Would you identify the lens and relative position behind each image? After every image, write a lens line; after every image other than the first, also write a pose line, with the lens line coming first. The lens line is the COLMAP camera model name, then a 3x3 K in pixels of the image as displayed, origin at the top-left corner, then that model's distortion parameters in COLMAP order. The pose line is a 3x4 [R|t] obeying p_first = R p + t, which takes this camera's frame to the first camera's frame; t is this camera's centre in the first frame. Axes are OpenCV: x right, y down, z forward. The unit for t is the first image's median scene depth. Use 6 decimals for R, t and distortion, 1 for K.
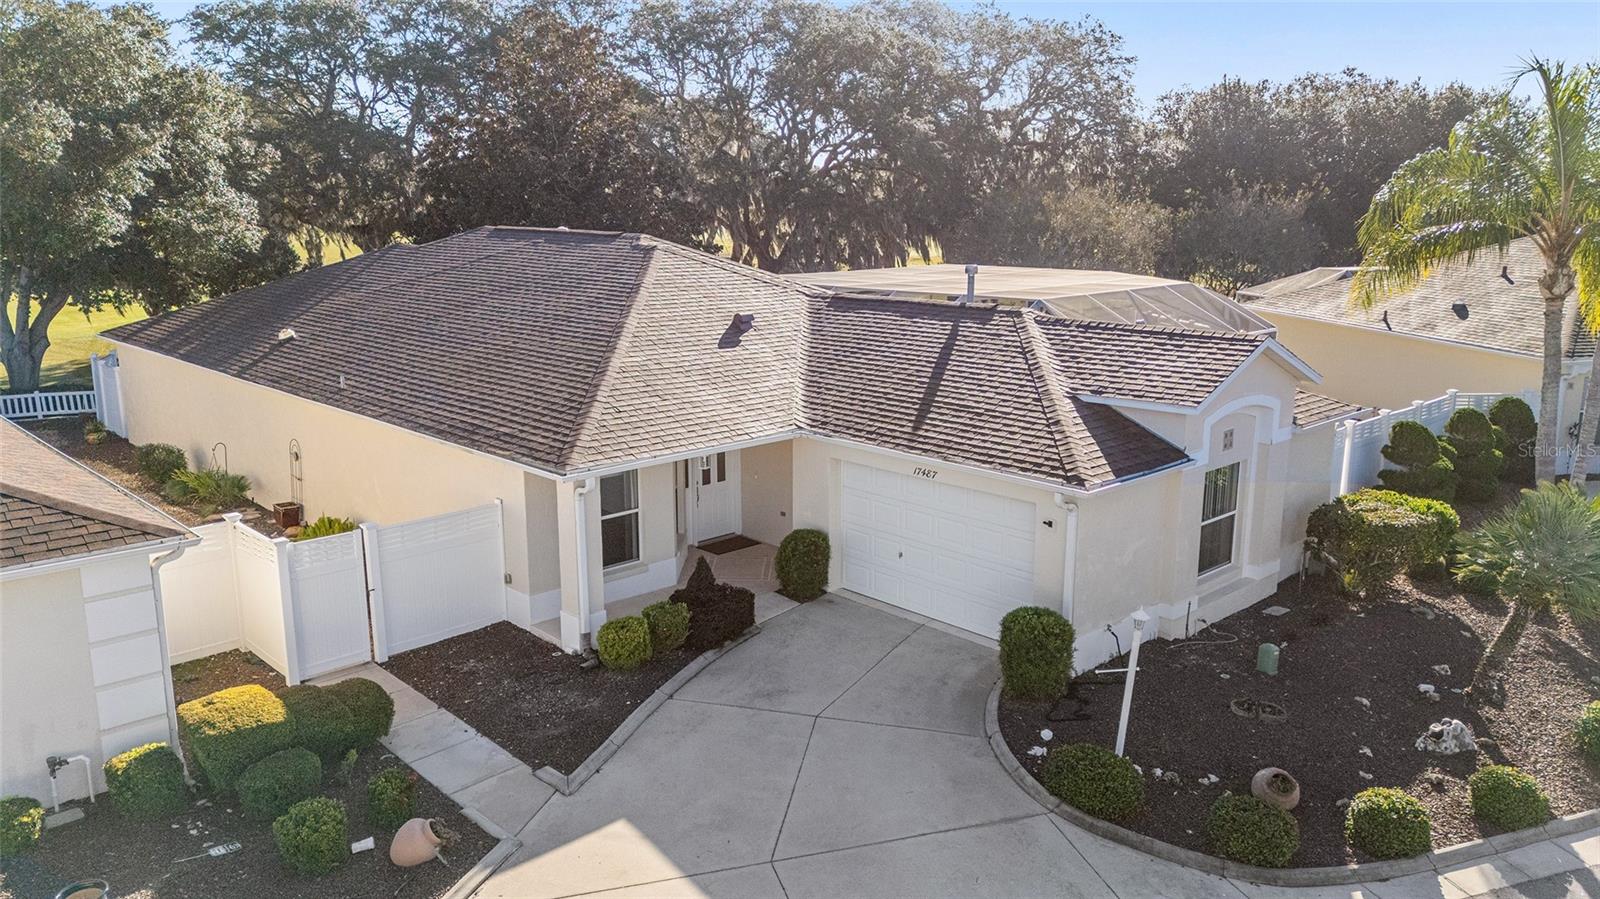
lens RADIAL K [[1196.4, 0, 800.0], [0, 1196.4, 449.5], [0, 0, 1]] dist [0.076933, -0.056673]
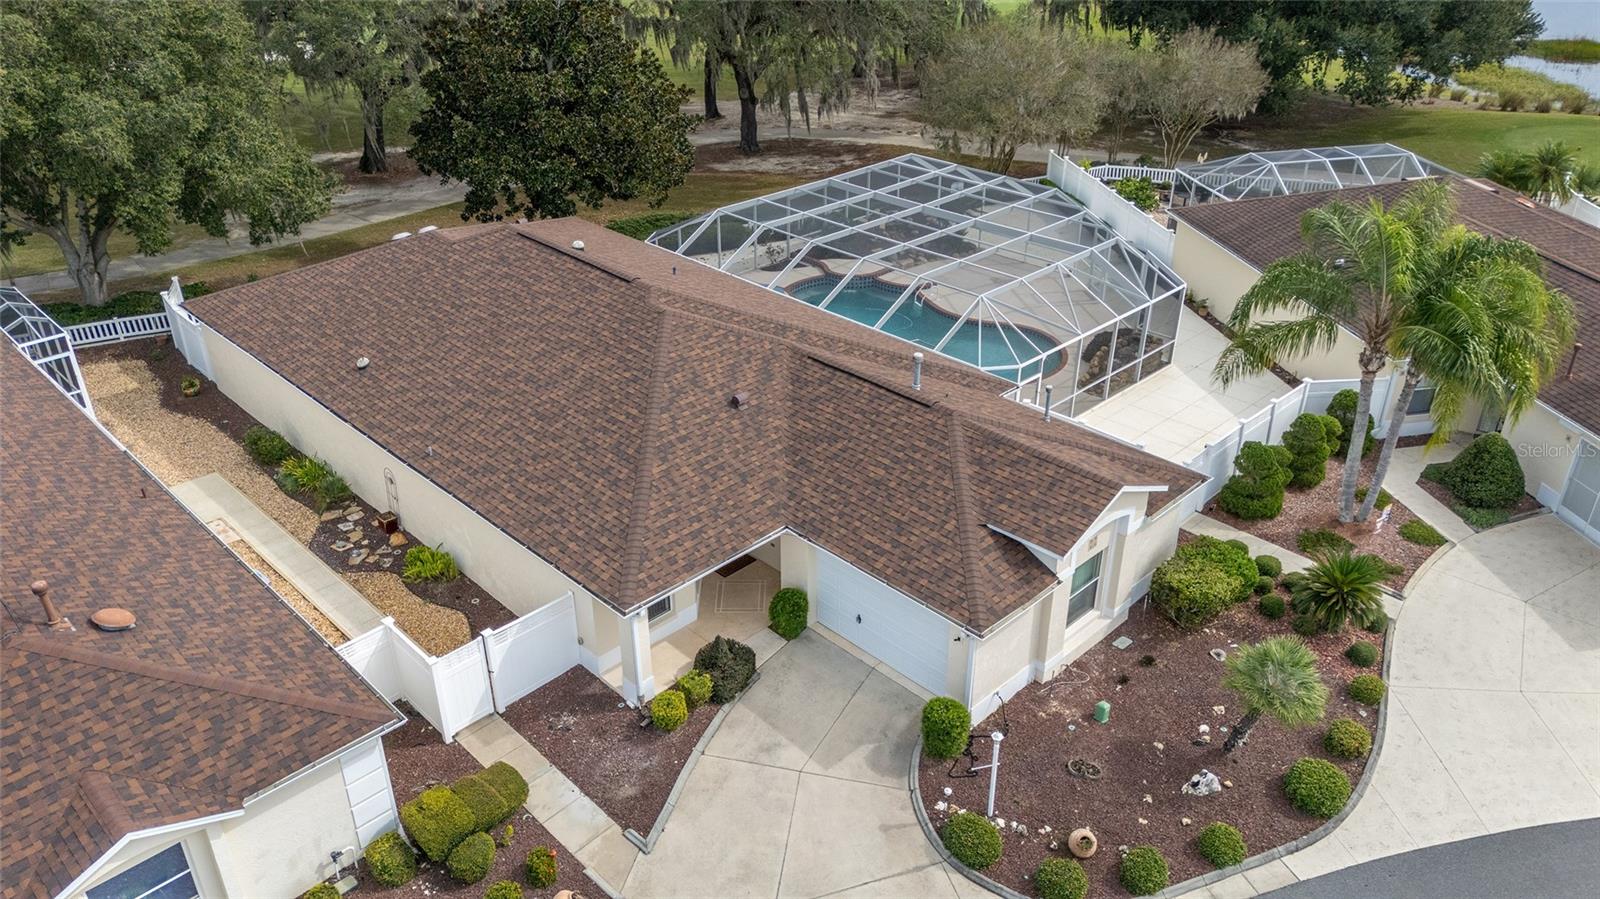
lens RADIAL K [[1196.4, 0, 800.0], [0, 1196.4, 449.5], [0, 0, 1]] dist [0.076933, -0.056673]
pose [[0.999757, -0.009672, 0.019809, -0.012925], [0.003481, 0.956604, 0.291371, -0.611861], [-0.021767, -0.291231, 0.956405, -0.342211]]
